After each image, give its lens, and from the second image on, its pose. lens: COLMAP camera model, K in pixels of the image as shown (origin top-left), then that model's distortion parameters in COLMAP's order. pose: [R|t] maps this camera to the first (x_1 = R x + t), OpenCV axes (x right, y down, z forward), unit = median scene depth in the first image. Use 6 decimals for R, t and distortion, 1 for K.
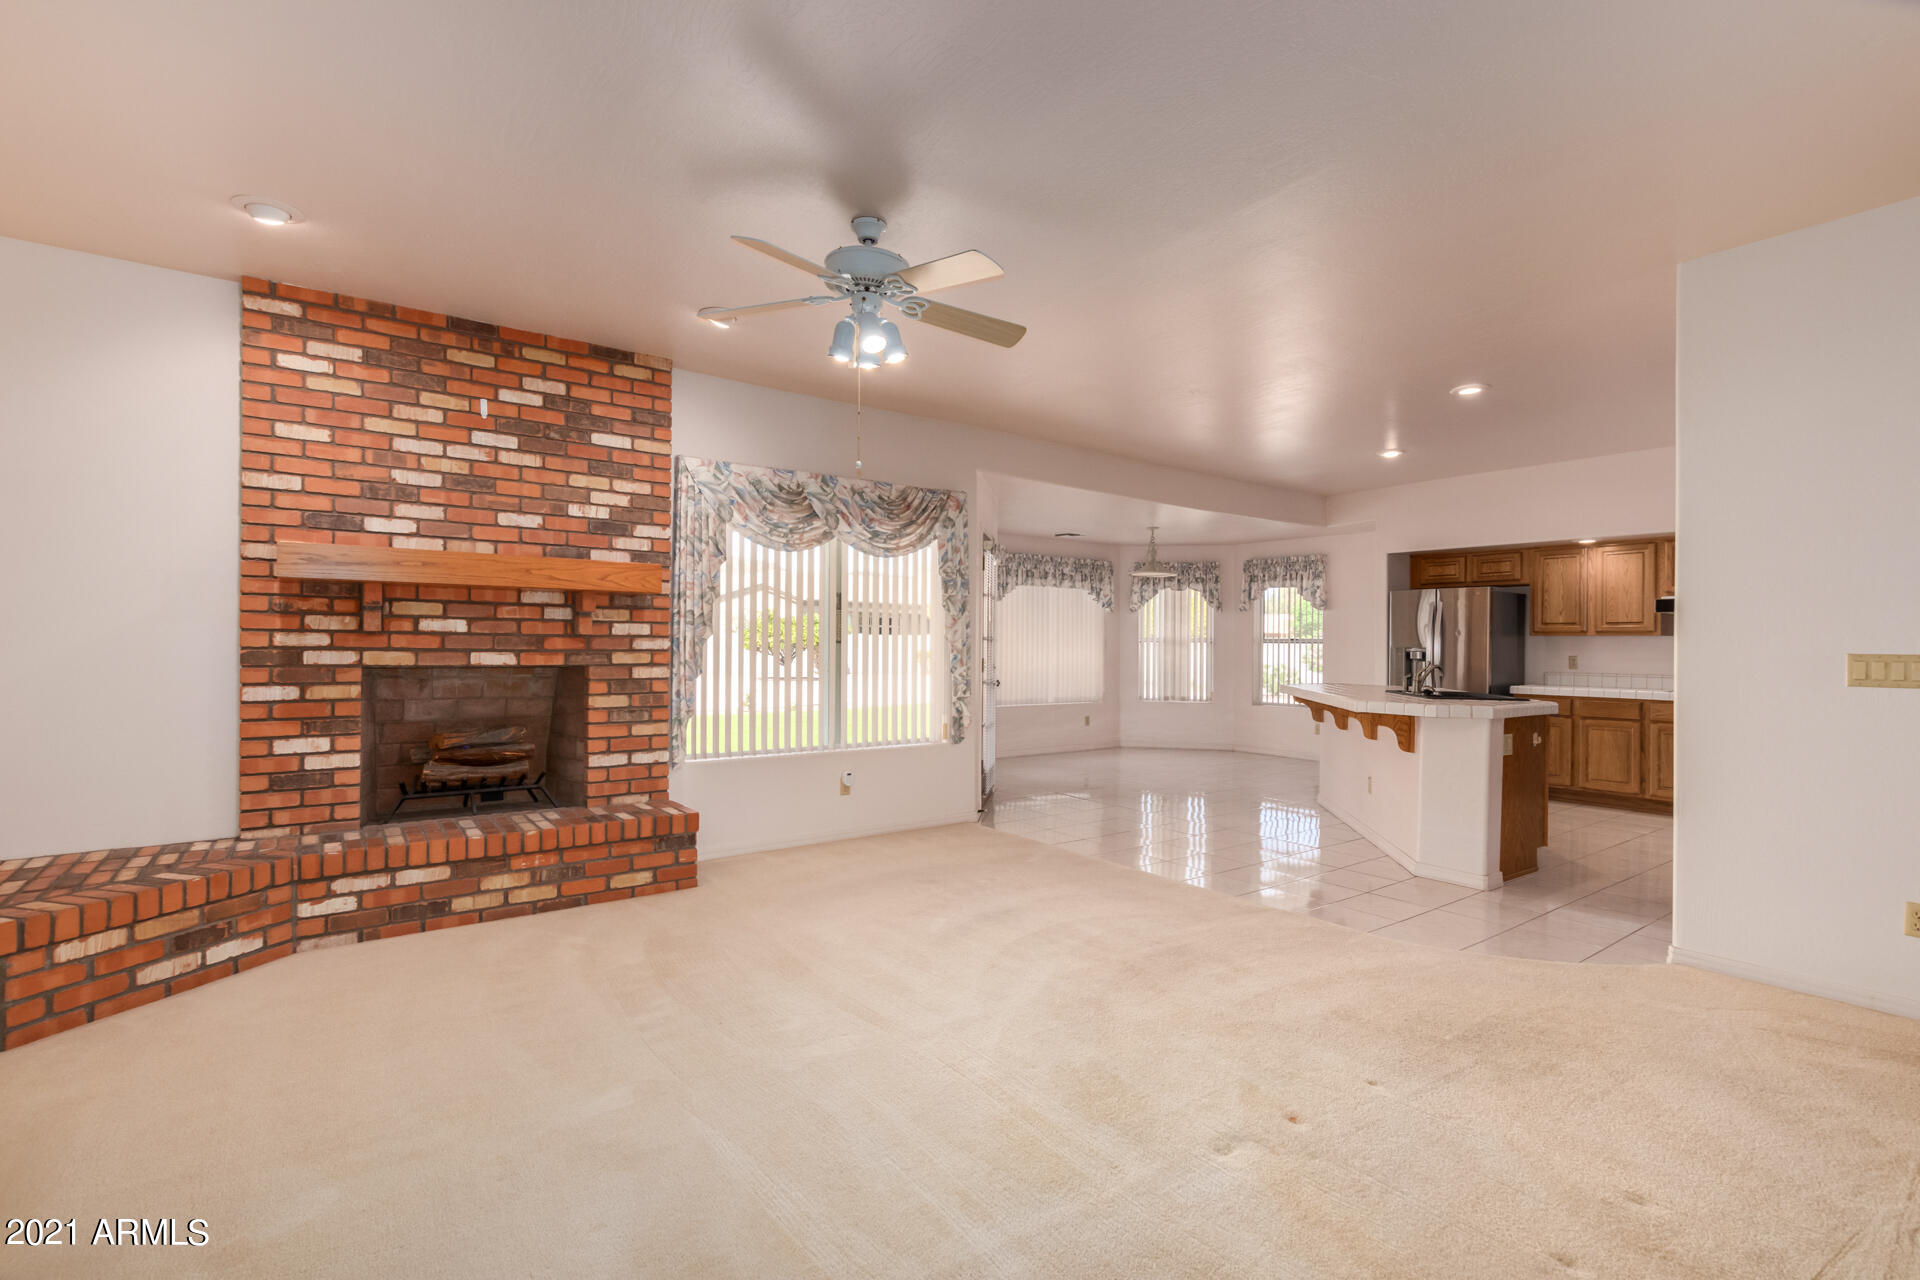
lens RADIAL K [[871.7, 0, 968.1], [0, 871.7, 643.1], [0, 0, 1]] dist [0.000301, 0.001412]
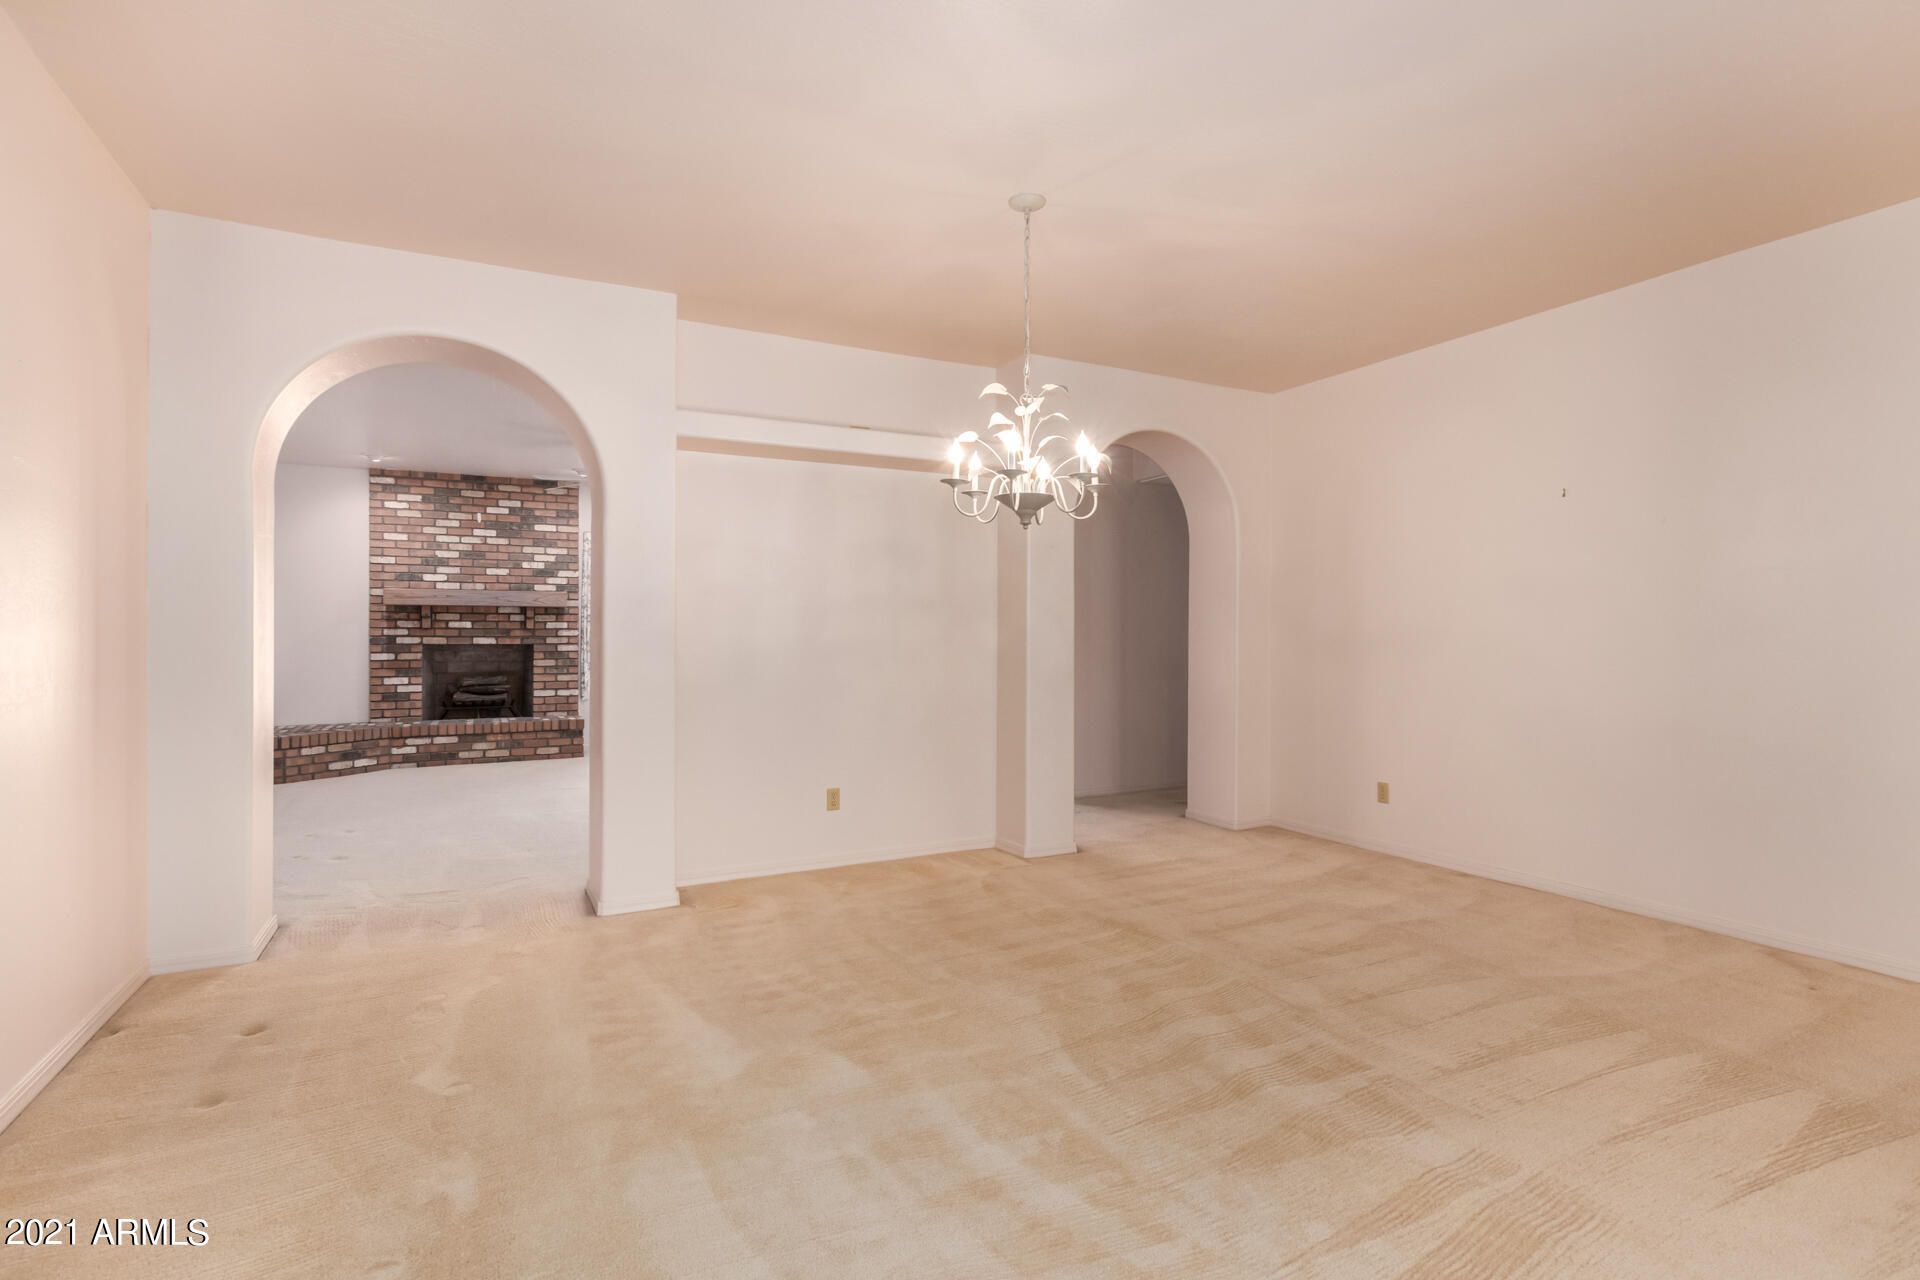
lens RADIAL K [[871.7, 0, 948.3], [0, 871.7, 629.0], [0, 0, 1]] dist [0.000301, 0.001412]
pose [[0.989047, -0.009608, -0.147285, 0.815961], [0.008974, 0.999947, -0.004971, 0.010157], [0.147325, 0.003595, 0.989082, -0.840932]]
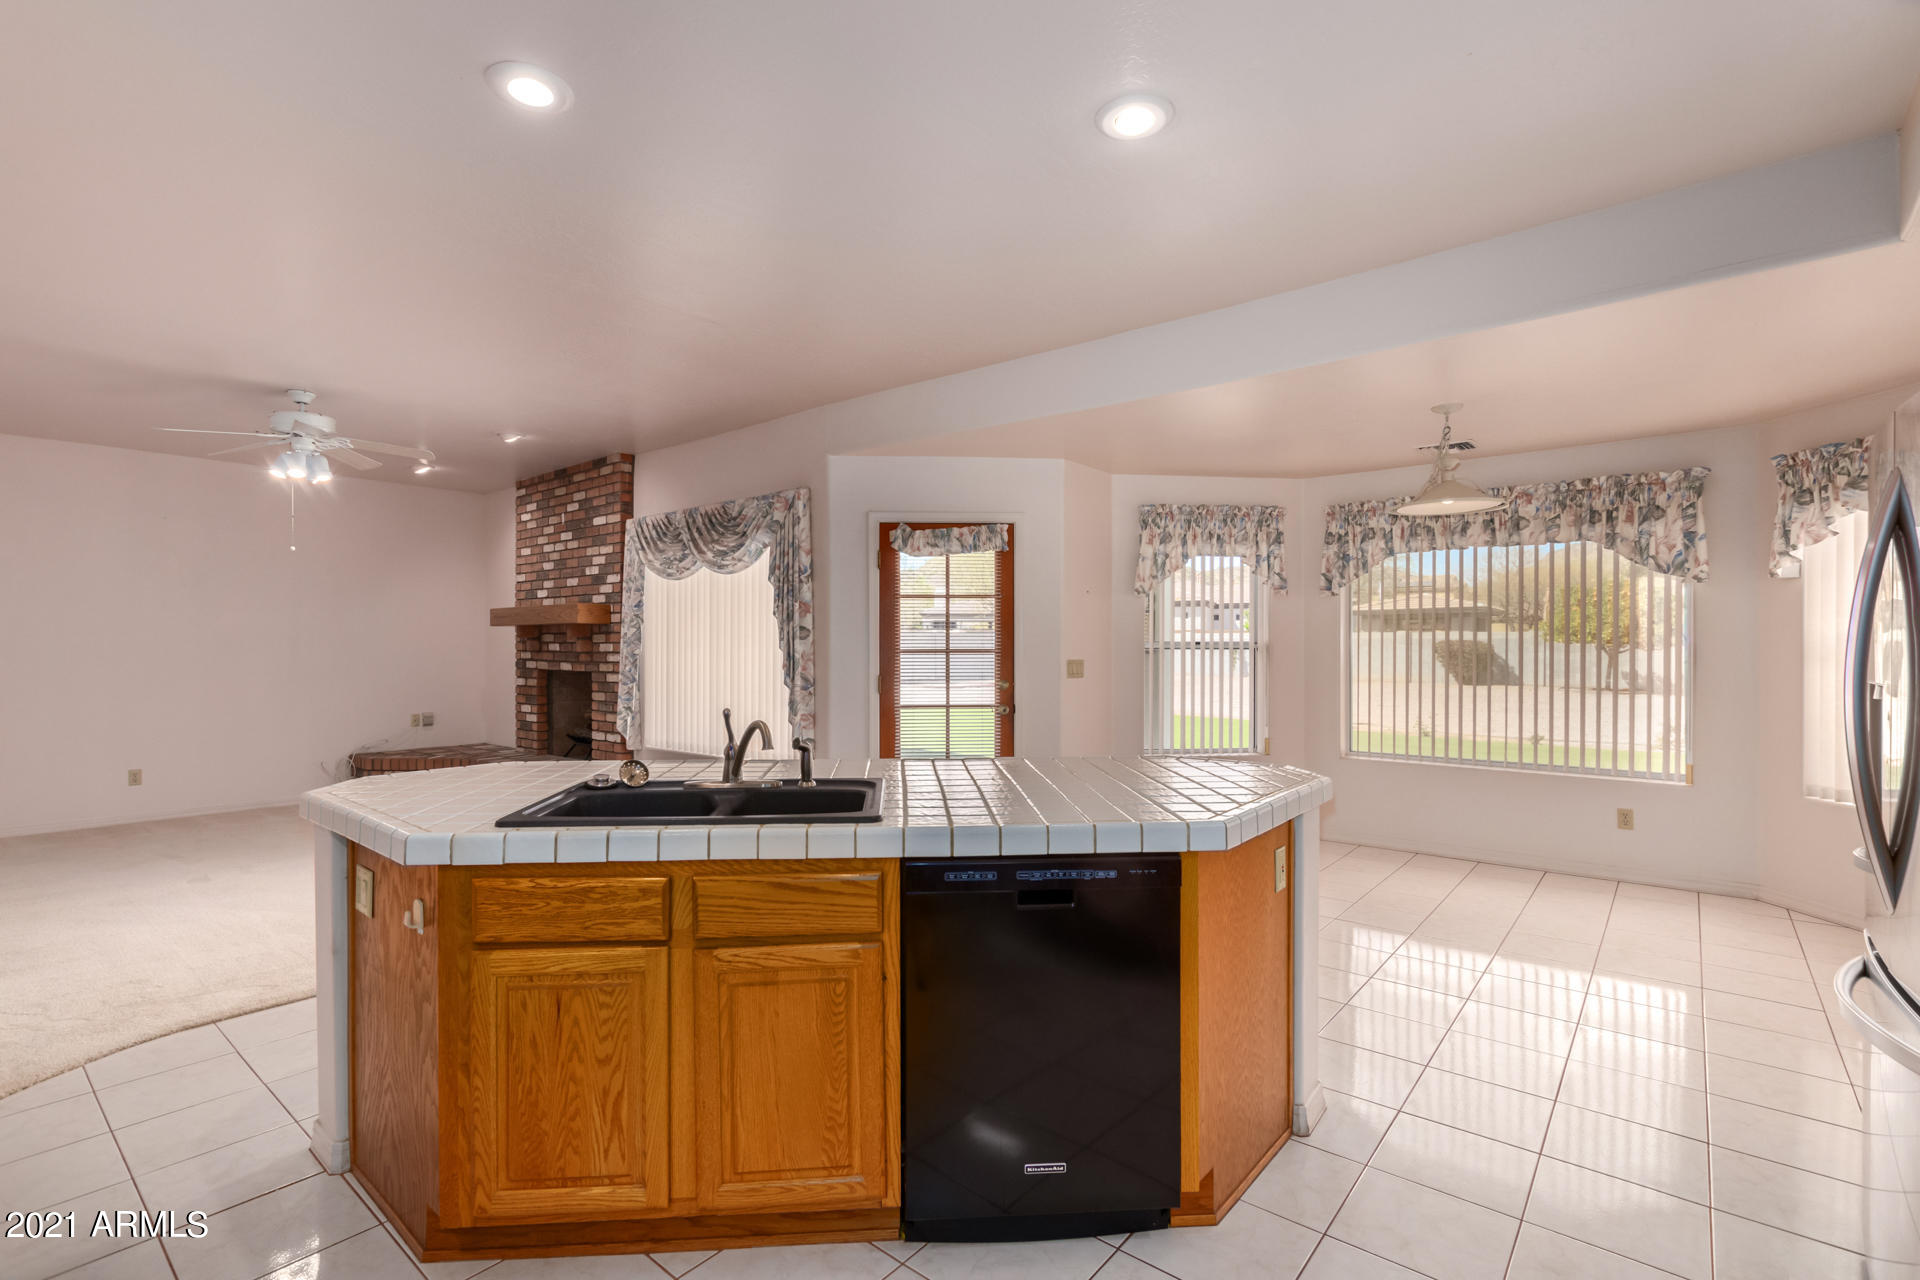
lens RADIAL K [[871.7, 0, 997.1], [0, 871.7, 652.9], [0, 0, 1]] dist [0.000301, 0.001412]
pose [[0.247112, 0.002486, -0.968984, 1.284392], [0.006256, 0.999972, 0.004161, -0.010003], [0.968967, -0.007091, 0.247089, 1.383822]]
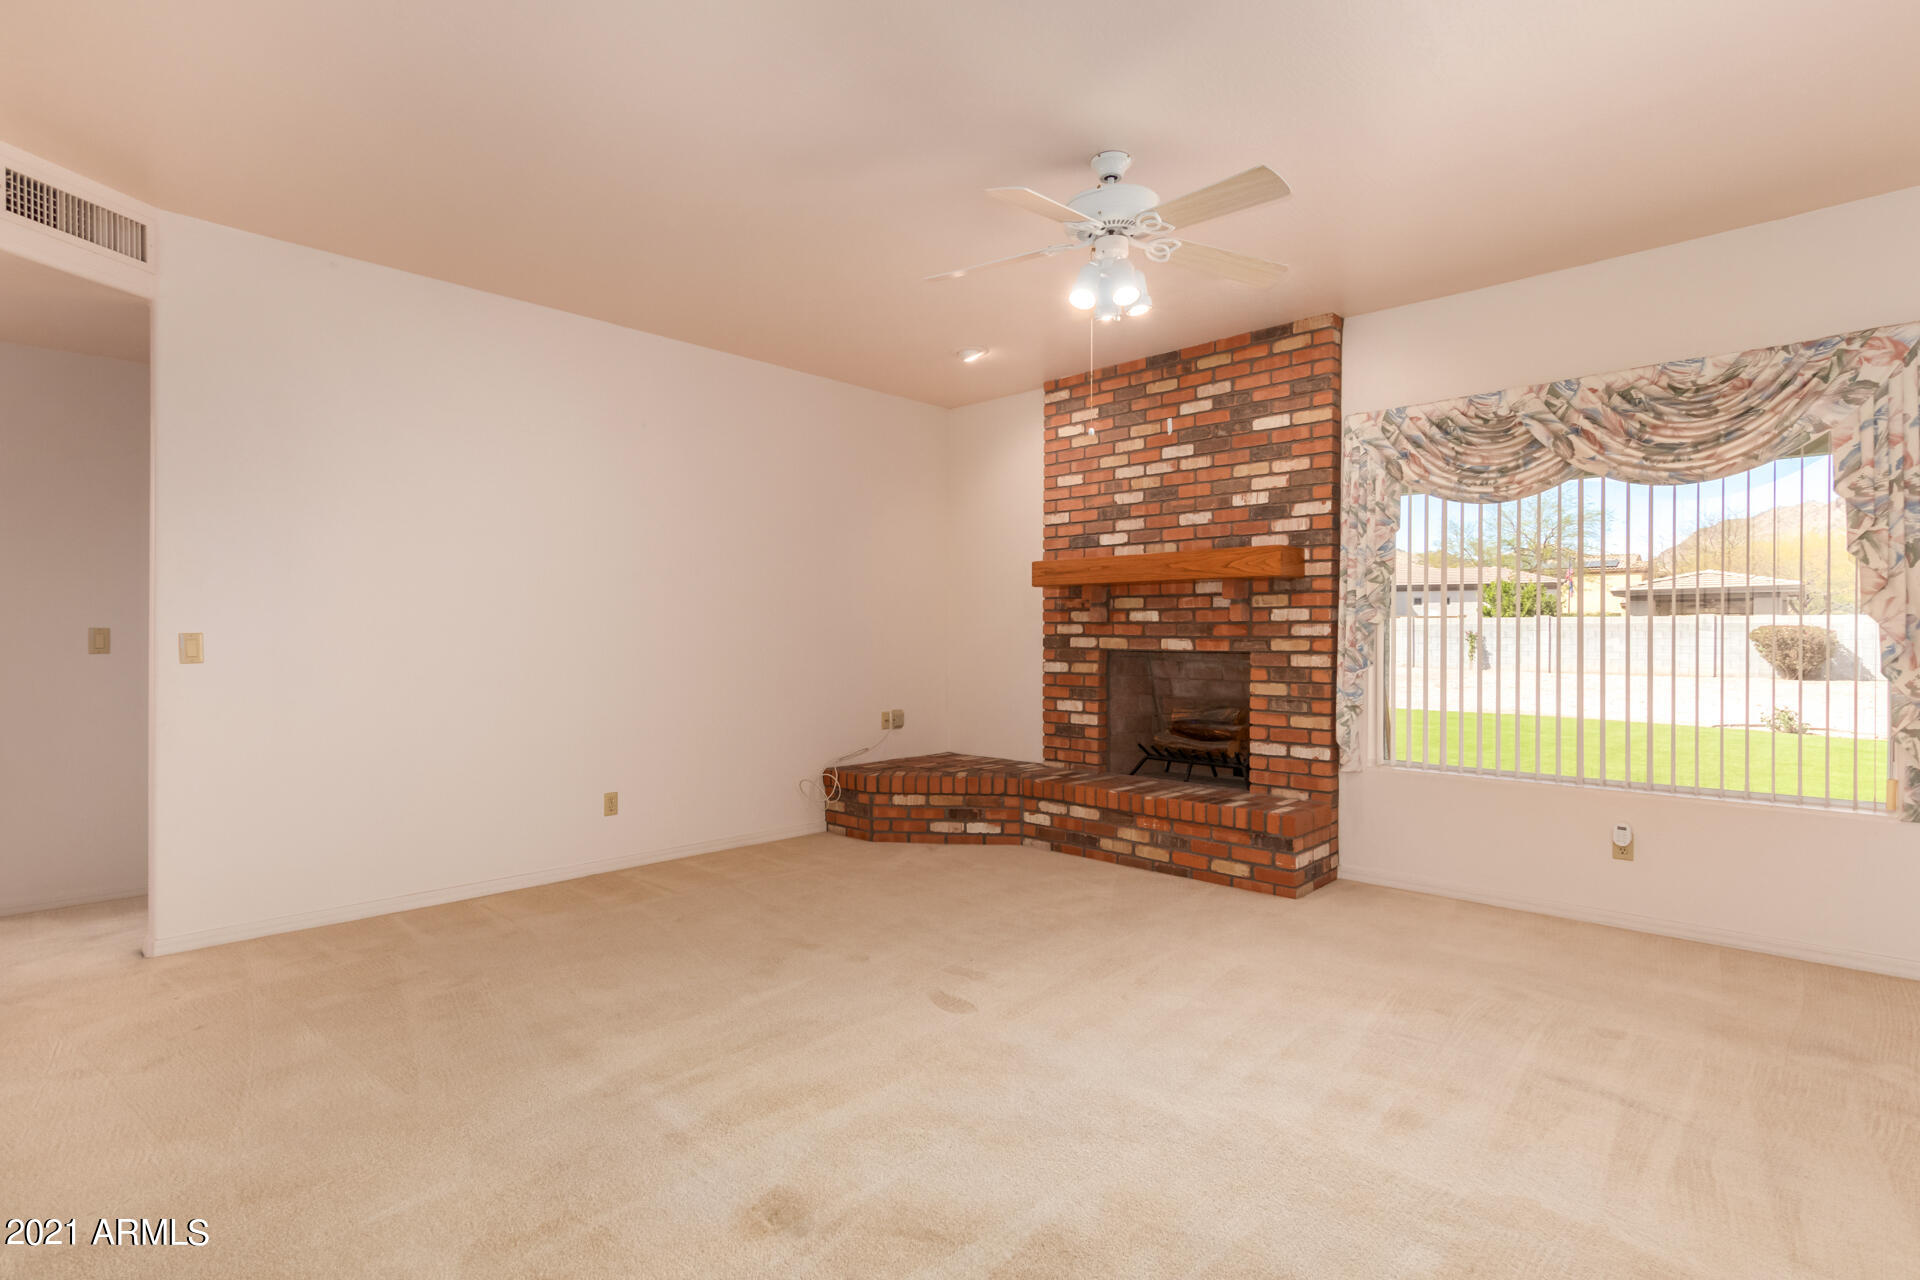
lens RADIAL K [[941.8, 0, 978.1], [0, 941.8, 634.8], [0, 0, 1]] dist [0.008953, 0.000550]
pose [[0.175301, -0.005964, -0.984497, 0.615212], [0.004297, 0.999977, -0.005293, 0.010822], [0.984506, -0.003302, 0.175322, 0.527948]]
